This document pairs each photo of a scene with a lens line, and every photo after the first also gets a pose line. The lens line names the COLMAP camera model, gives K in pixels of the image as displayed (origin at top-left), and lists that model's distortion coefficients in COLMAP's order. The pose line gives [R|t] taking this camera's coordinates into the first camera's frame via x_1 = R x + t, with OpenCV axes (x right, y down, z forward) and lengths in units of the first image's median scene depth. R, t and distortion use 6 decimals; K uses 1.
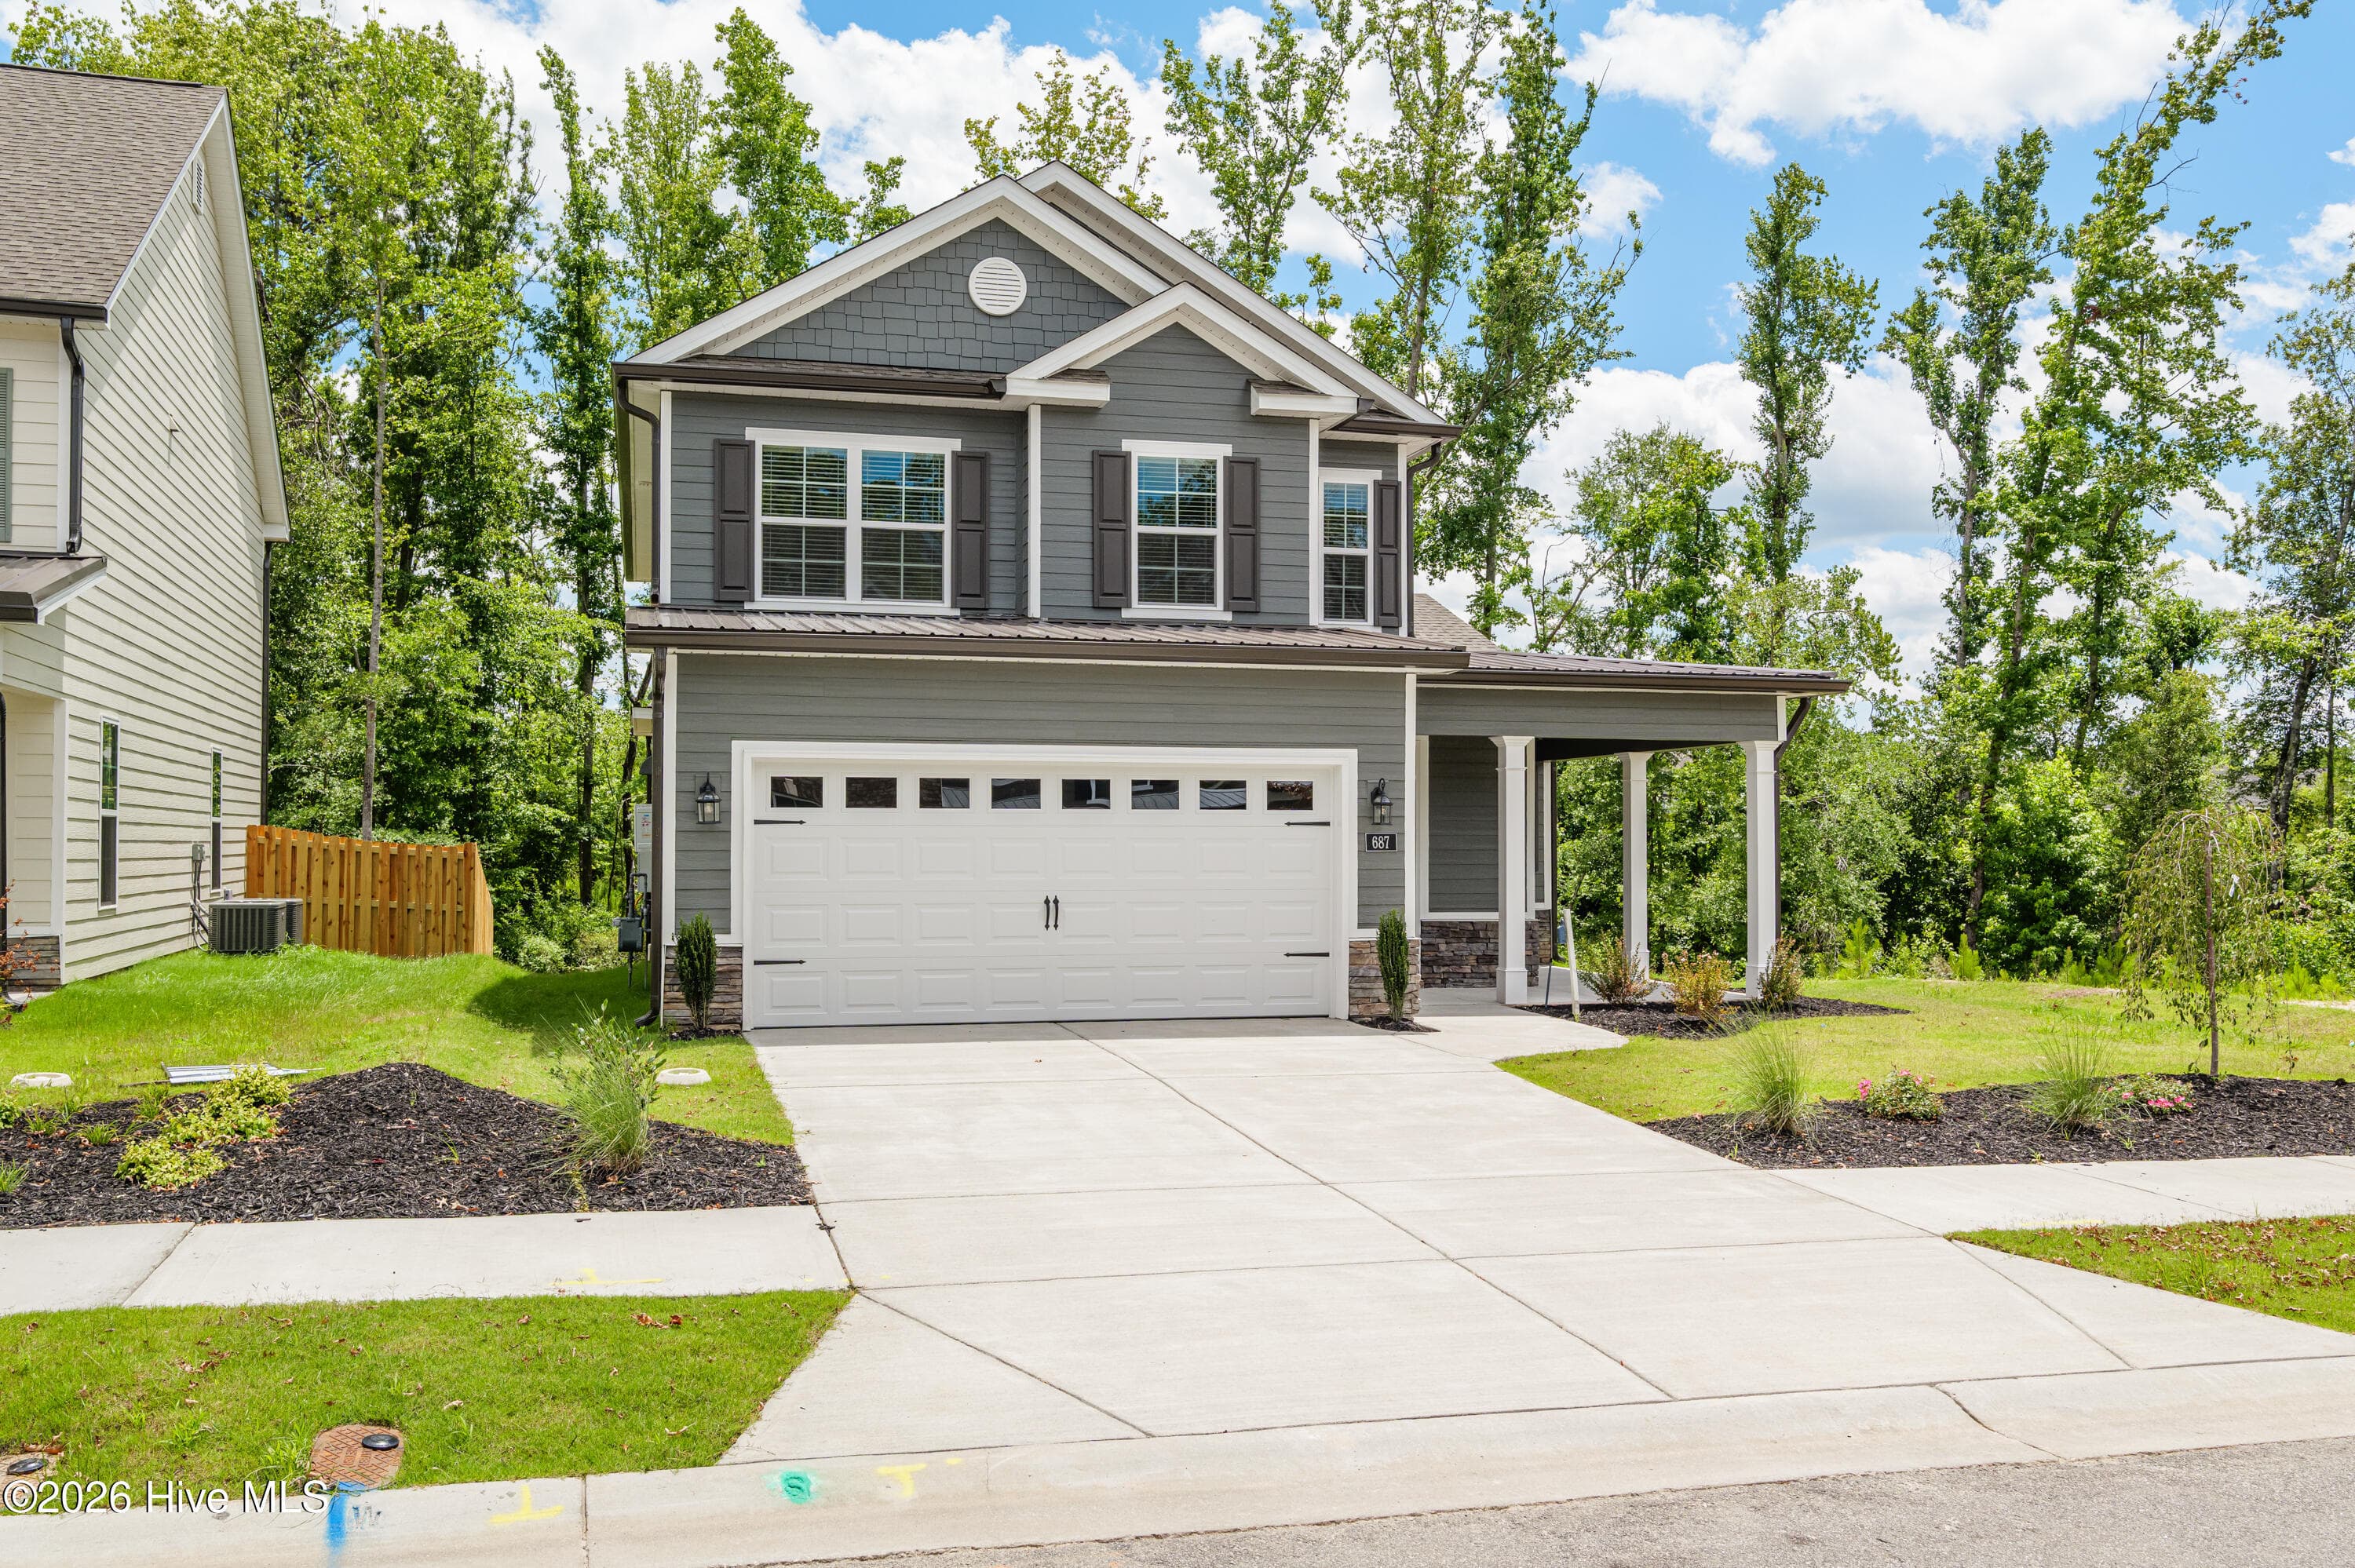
lens RADIAL K [[1868.0, 0, 1109.0], [0, 1868.0, 801.3], [0, 0, 1]] dist [-0.001385, -0.003232]
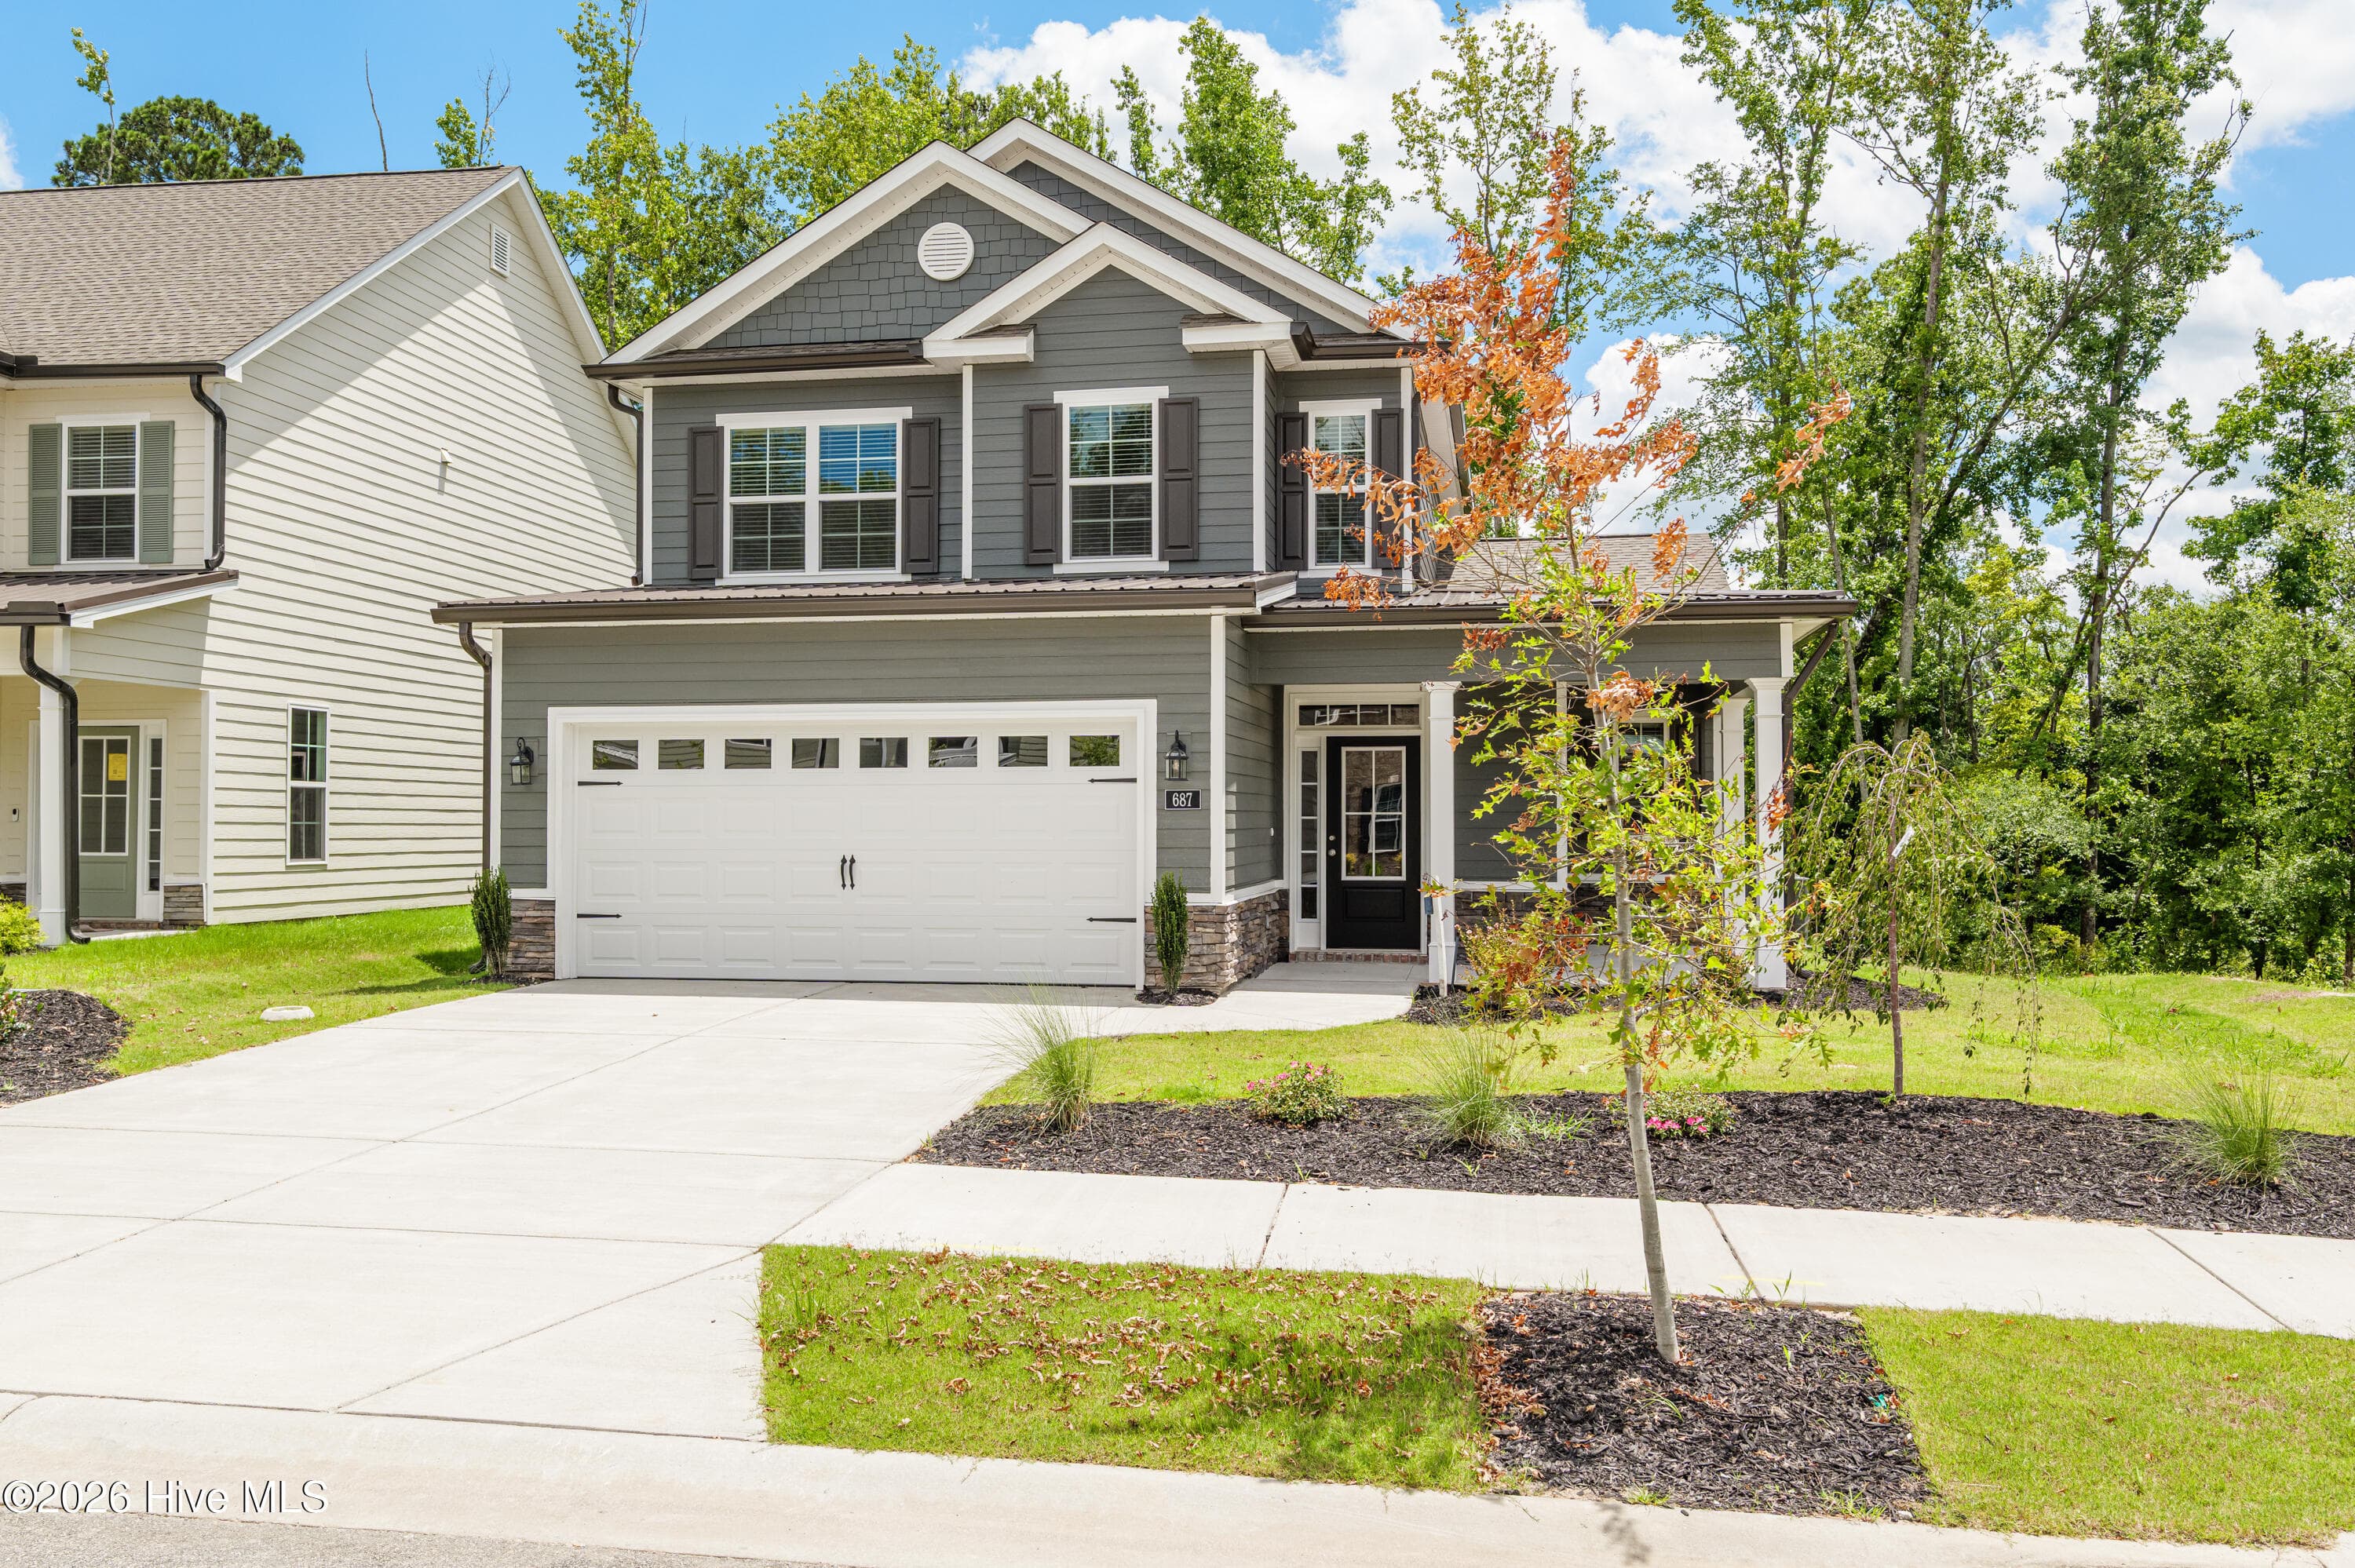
lens RADIAL K [[1804.5, 0, 1177.5], [0, 1804.5, 784.0], [0, 0, 1]] dist [-0.000781, 0.001895]
pose [[0.916531, -0.010320, -0.399831, 0.439508], [0.010156, 0.999945, -0.002529, 0.014442], [0.399835, -0.001743, 0.916585, 0.159819]]
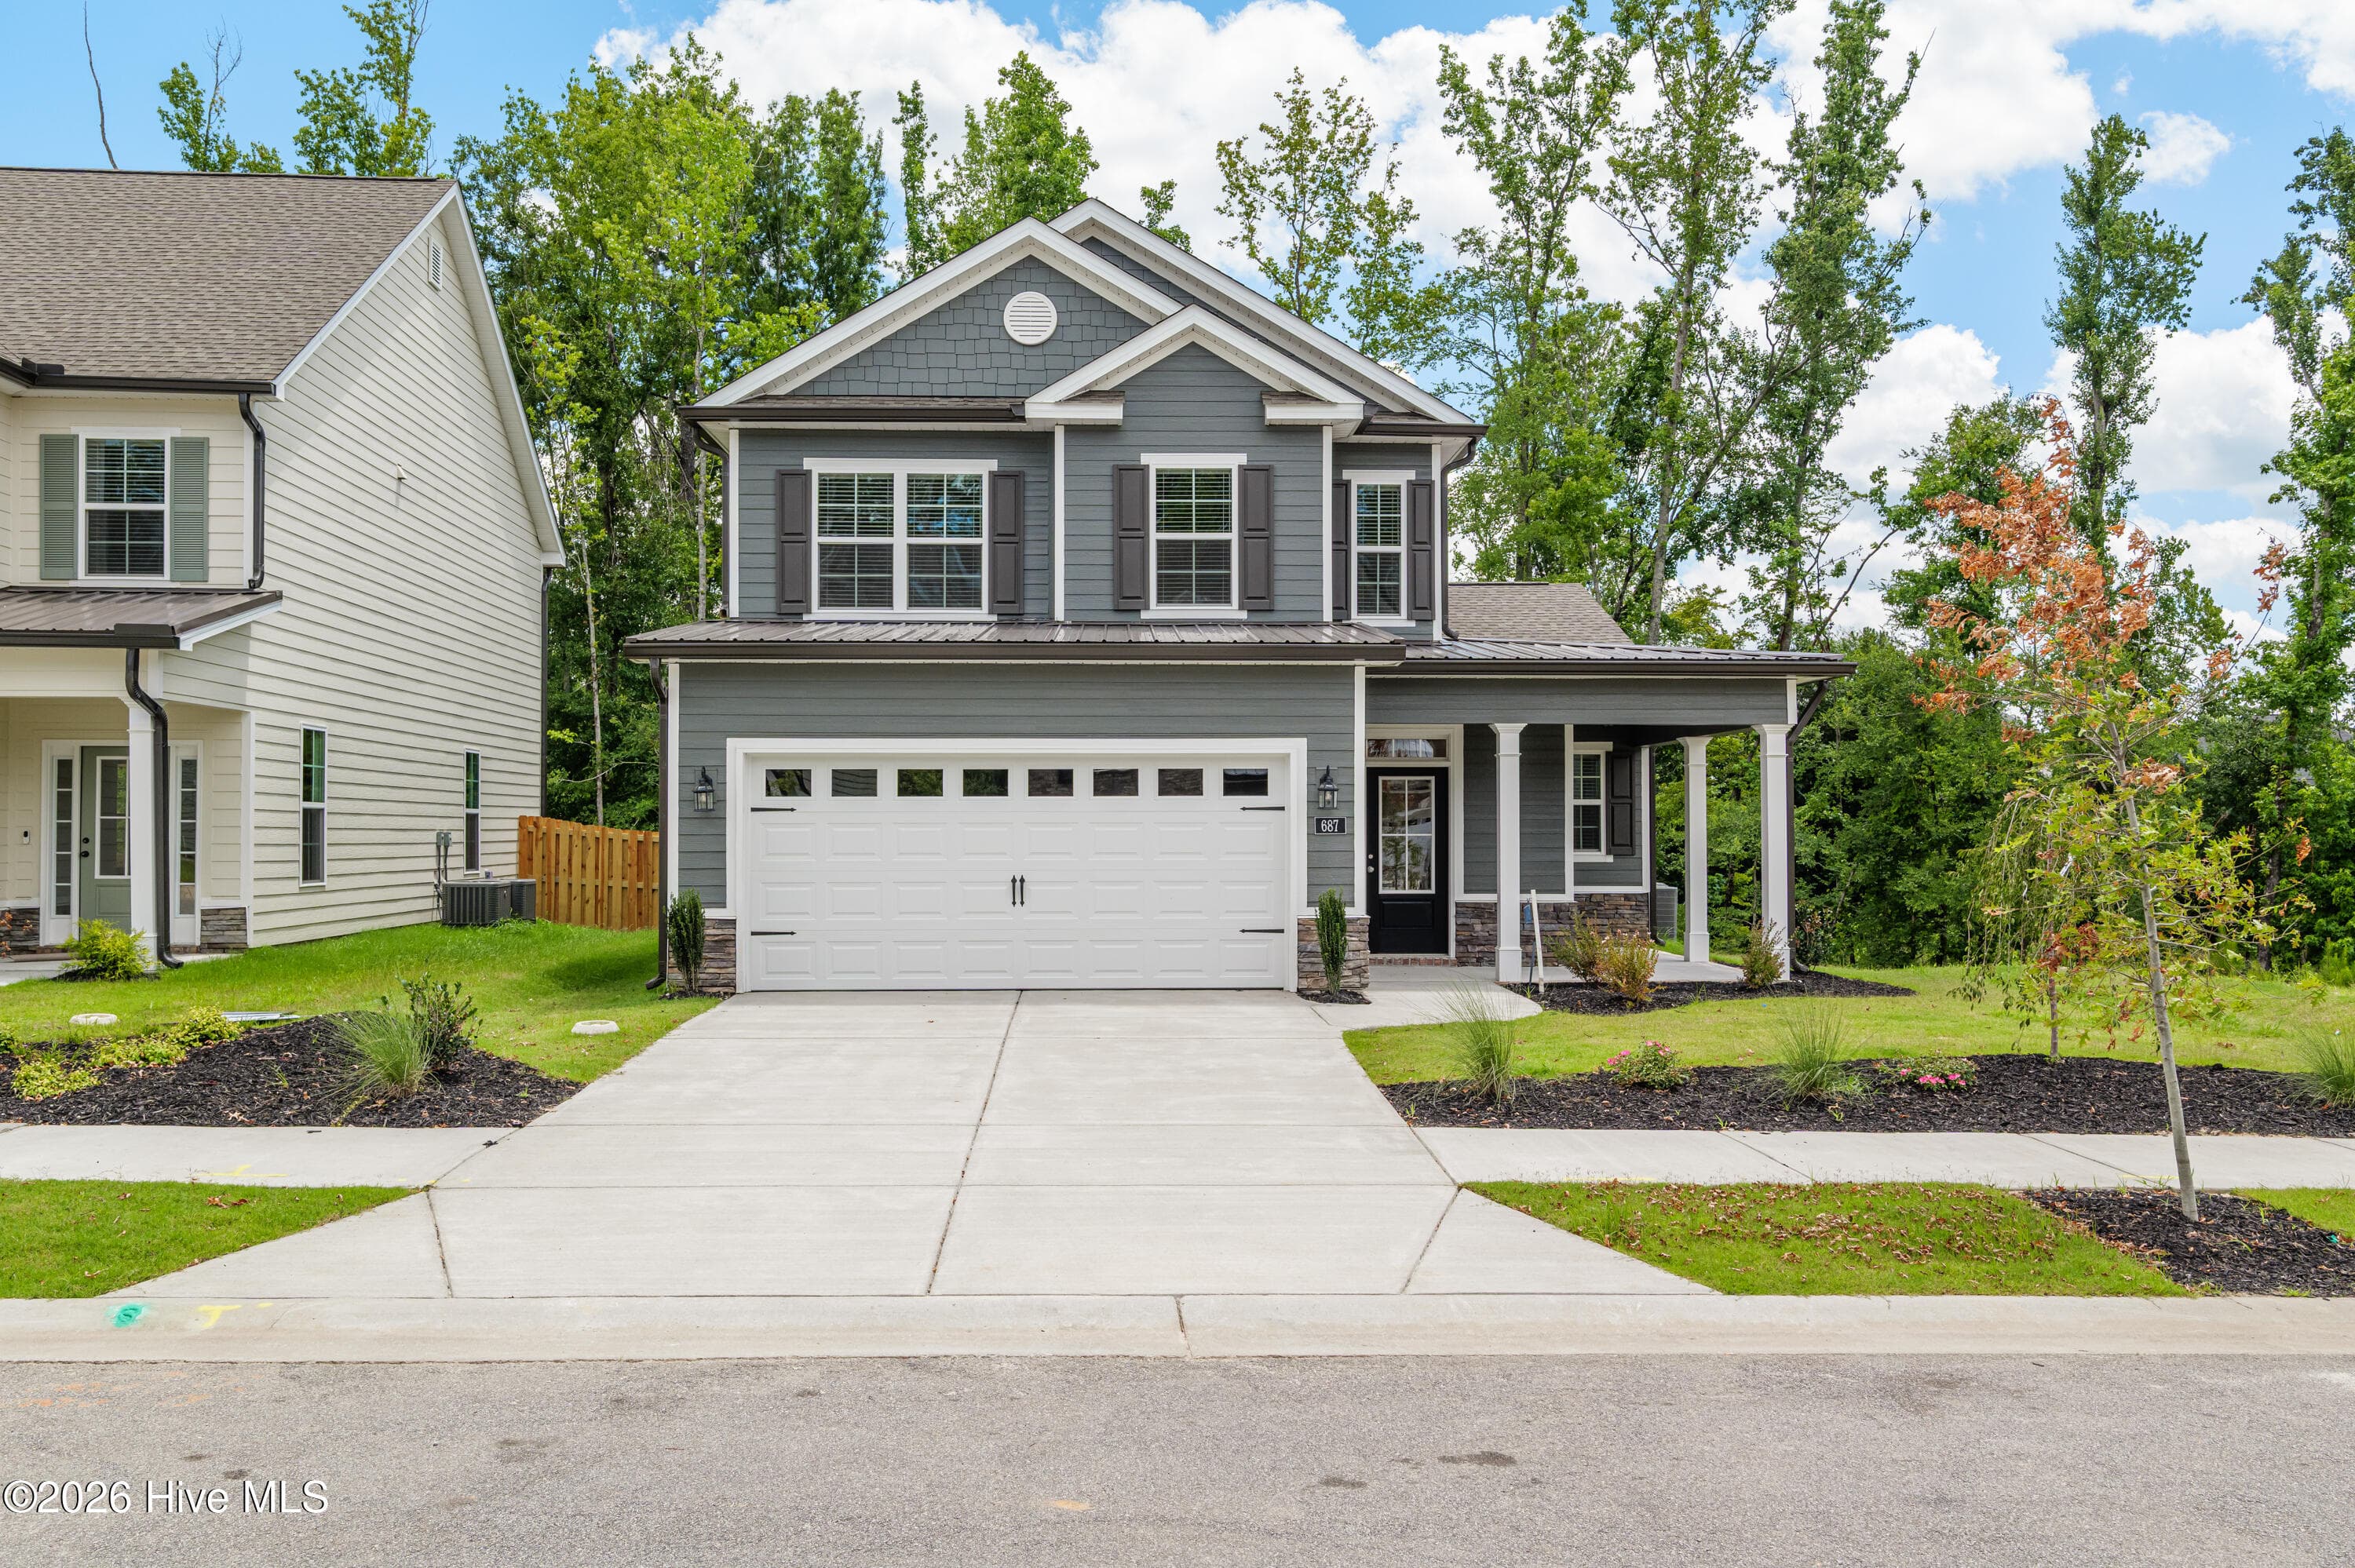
lens RADIAL K [[1824.1, 0, 1172.0], [0, 1824.1, 801.7], [0, 0, 1]] dist [-0.004561, 0.003345]
pose [[0.979854, -0.006039, -0.199622, 0.232563], [0.007177, 0.999962, 0.004982, 0.002208], [0.199585, -0.006314, 0.979860, -0.029673]]
